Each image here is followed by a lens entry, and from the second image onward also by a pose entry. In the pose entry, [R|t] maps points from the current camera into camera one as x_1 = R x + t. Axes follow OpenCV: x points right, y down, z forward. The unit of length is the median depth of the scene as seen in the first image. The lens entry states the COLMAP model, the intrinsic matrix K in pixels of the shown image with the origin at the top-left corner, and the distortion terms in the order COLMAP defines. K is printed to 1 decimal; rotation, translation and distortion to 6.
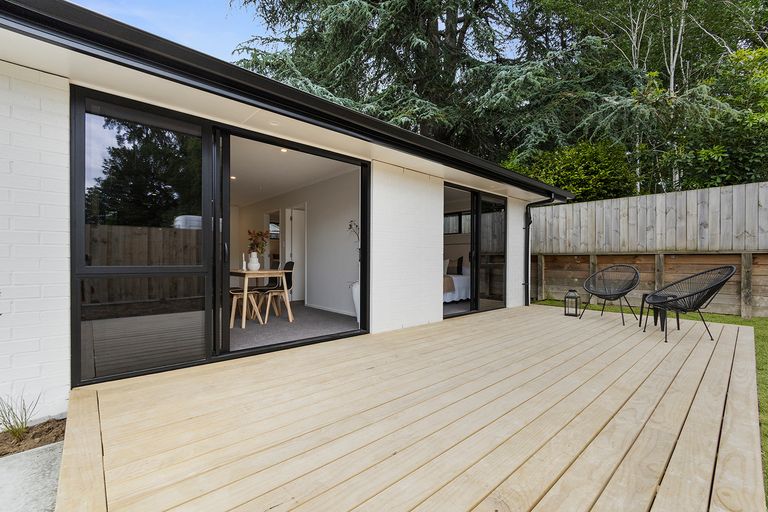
lens RADIAL K [[330.0, 0, 384.0], [0, 330.0, 263.8], [0, 0, 1]] dist [-0.002473, -0.000359]
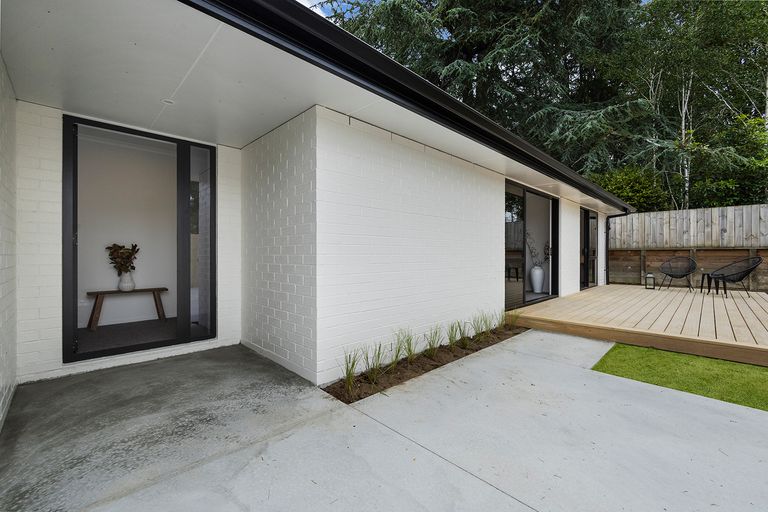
lens RADIAL K [[318.7, 0, 384.0], [0, 318.7, 256.0], [0, 0, 1]] dist [-0.001053, -0.000306]
pose [[0.999052, -0.005987, 0.043127, -0.646830], [0.006136, 0.999976, -0.003321, -0.003040], [-0.043106, 0.003582, 0.999064, -0.398421]]
